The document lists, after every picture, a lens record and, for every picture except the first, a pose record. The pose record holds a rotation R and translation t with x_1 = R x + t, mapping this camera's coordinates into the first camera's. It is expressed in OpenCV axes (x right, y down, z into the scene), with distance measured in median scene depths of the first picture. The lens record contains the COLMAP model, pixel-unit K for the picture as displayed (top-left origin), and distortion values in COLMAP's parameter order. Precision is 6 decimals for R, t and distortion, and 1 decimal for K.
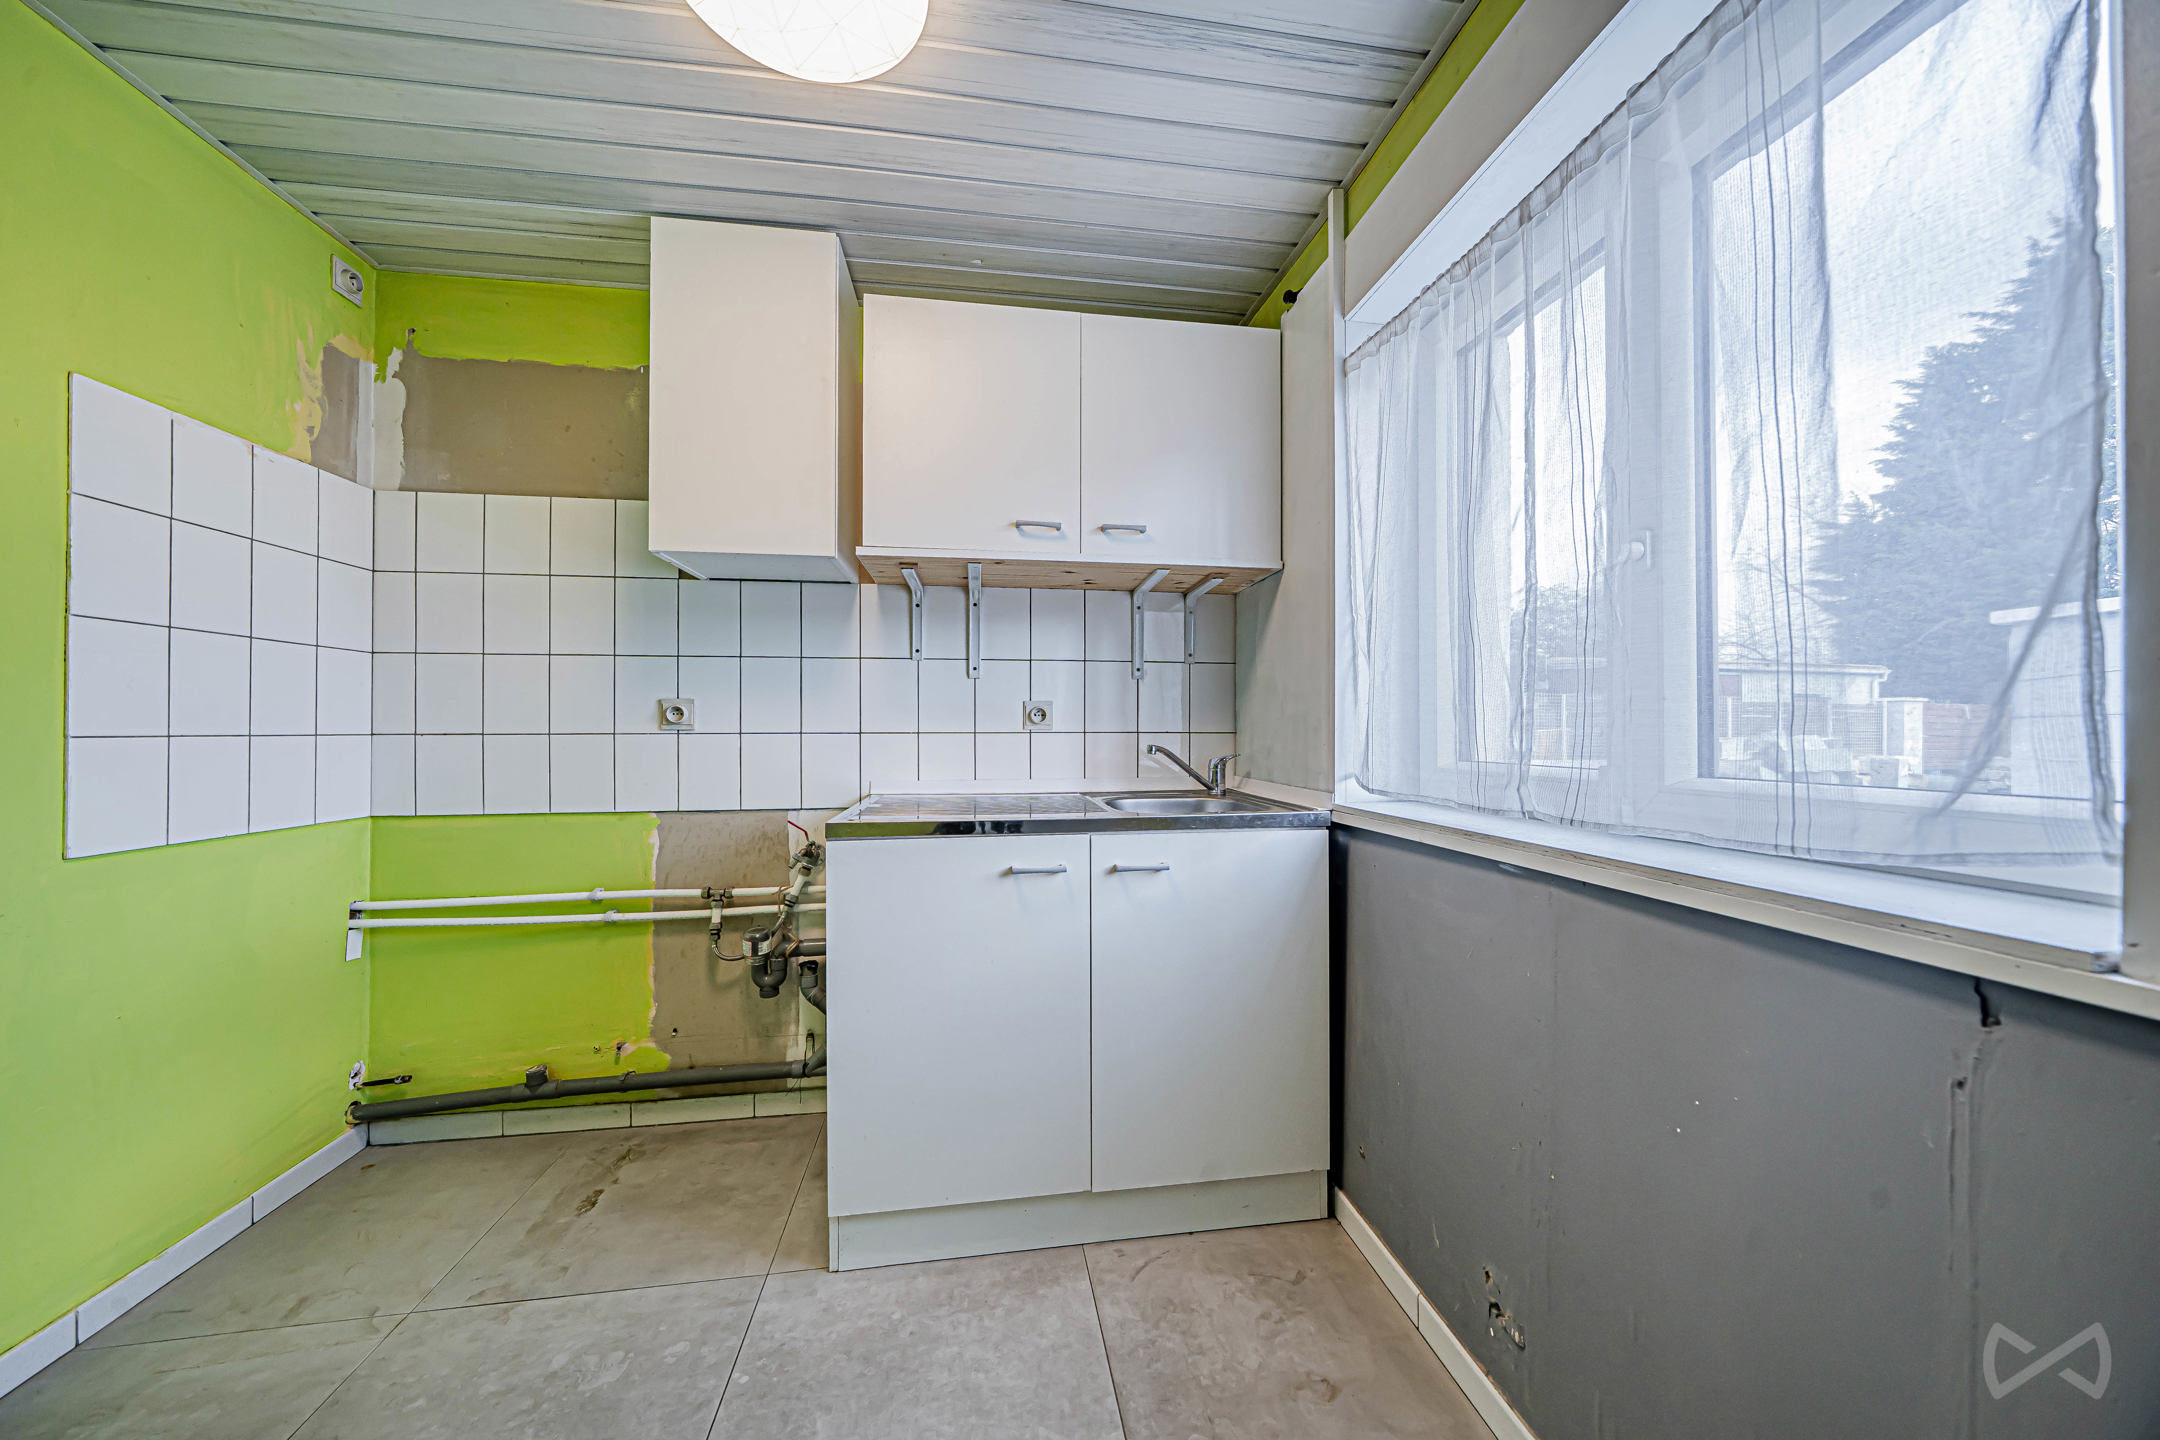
lens RADIAL K [[730.4, 0, 1087.9], [0, 730.4, 725.0], [0, 0, 1]] dist [-0.005968, 0.000013]
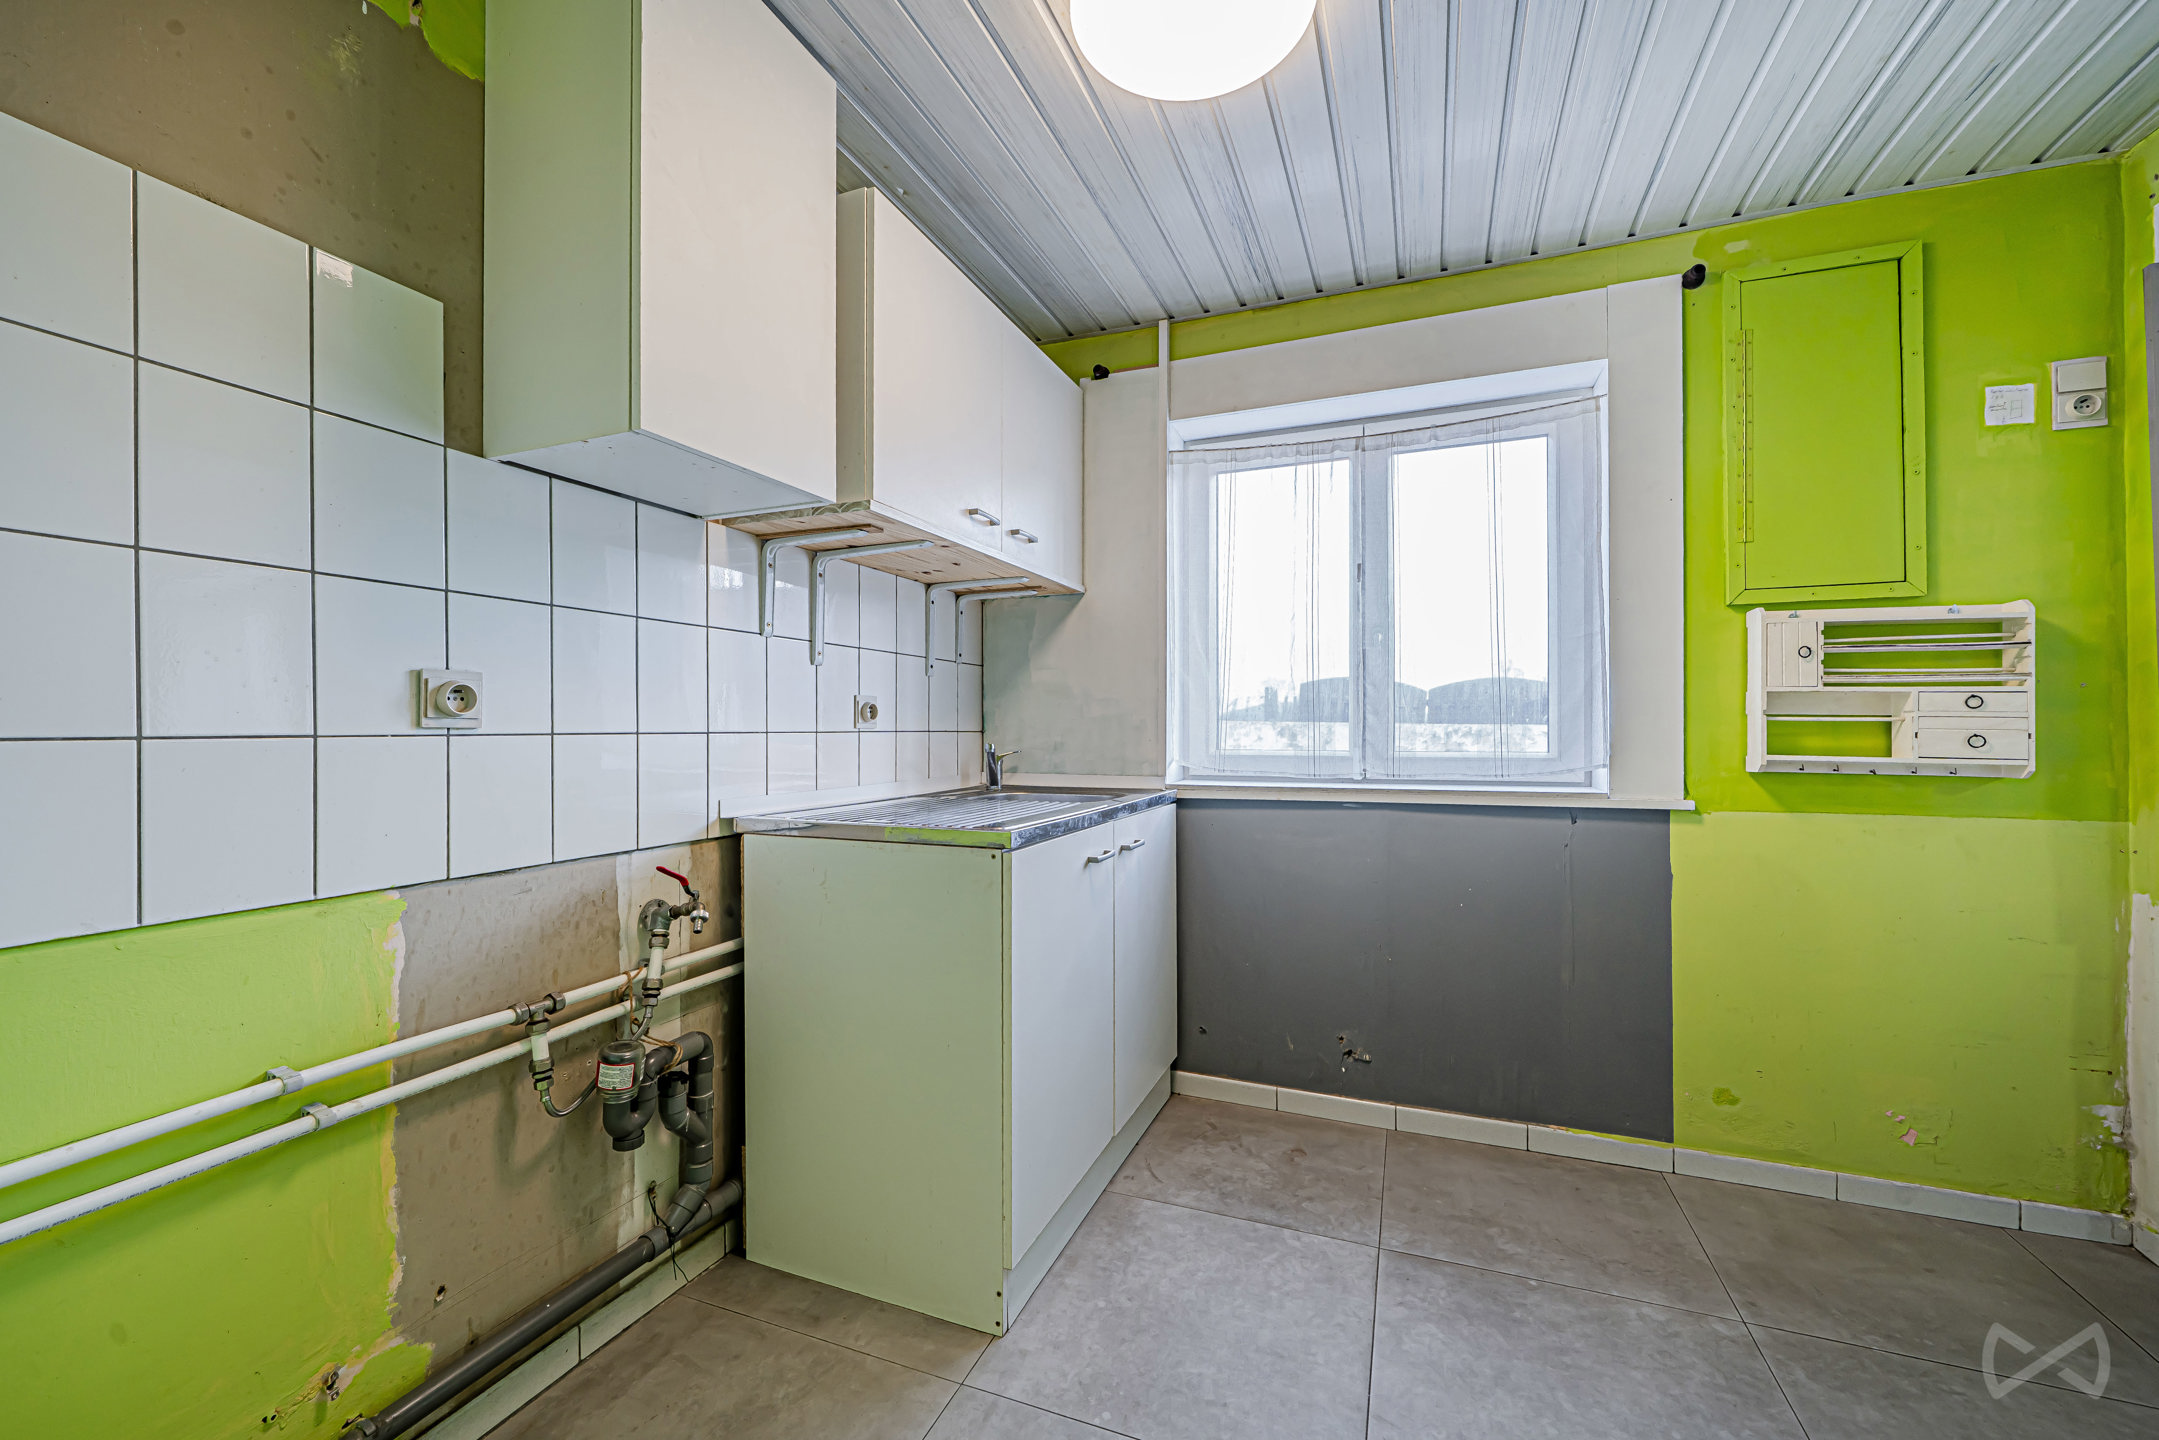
lens RADIAL K [[829.4, 0, 1094.6], [0, 829.4, 728.8], [0, 0, 1]] dist [-0.002753, -0.000260]
pose [[0.511866, 0.001116, 0.859065, -0.847309], [-0.004960, 0.999986, 0.001656, 0.004042], [-0.859051, -0.005109, 0.511864, 0.281055]]
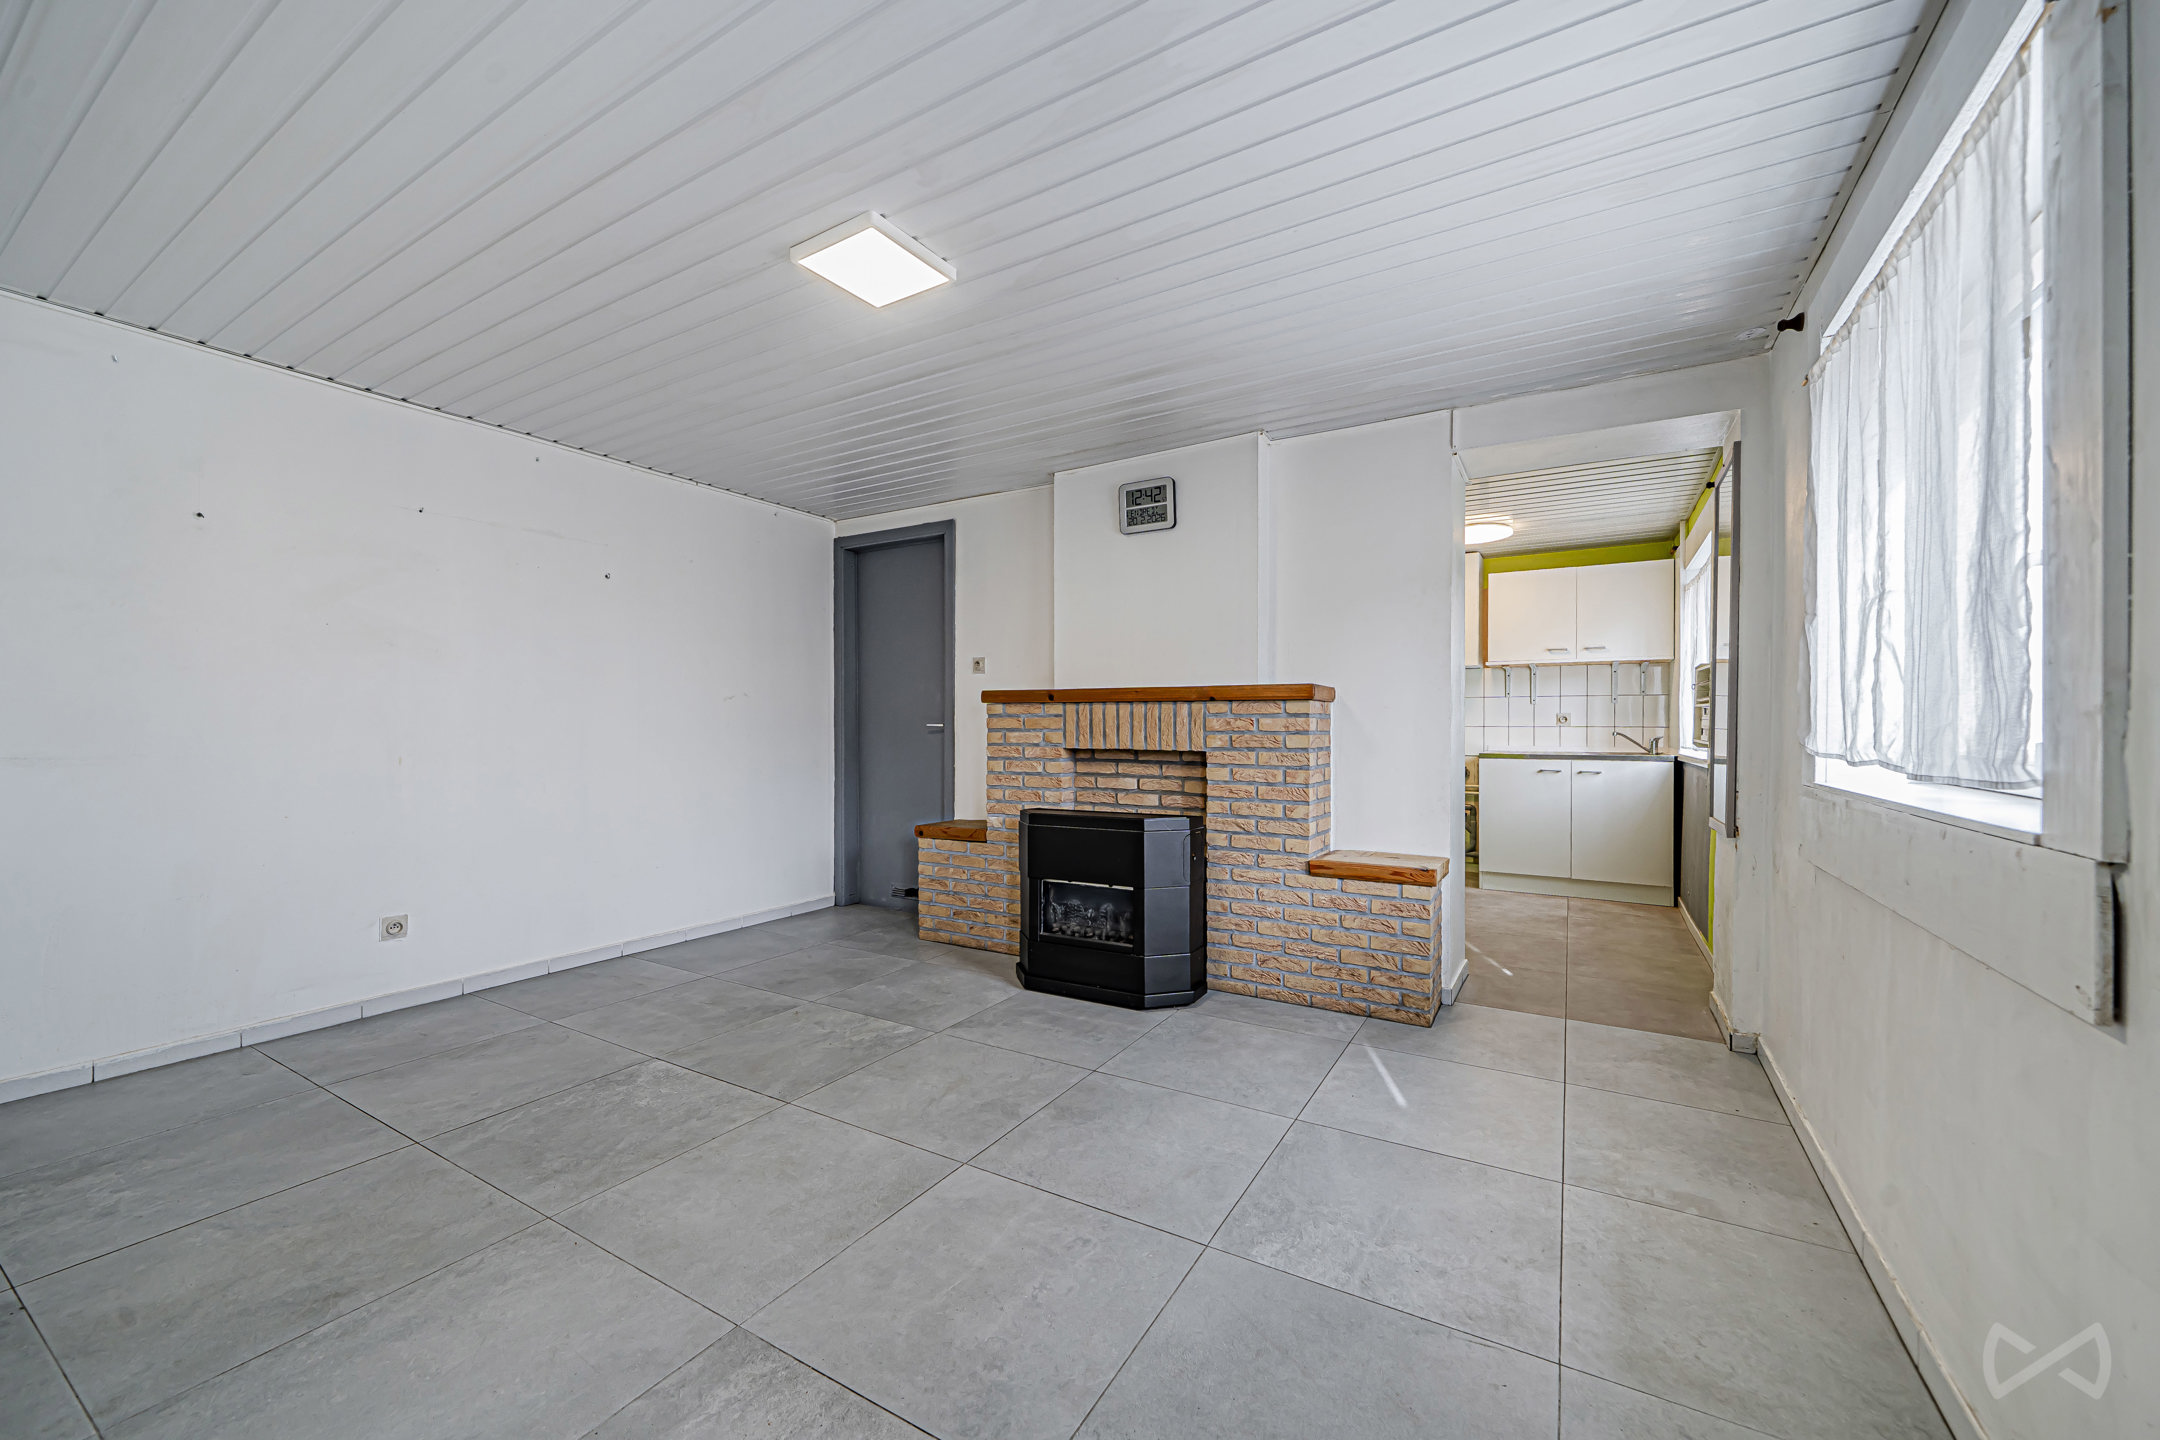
lens RADIAL K [[829.8, 0, 1095.1], [0, 829.8, 728.8], [0, 0, 1]] dist [-0.002753, -0.000260]
pose [[0.772293, 0.002121, -0.635263, 0.505945], [0.003599, 0.999964, 0.007714, -0.009872], [0.635257, -0.008244, 0.772257, -2.218016]]
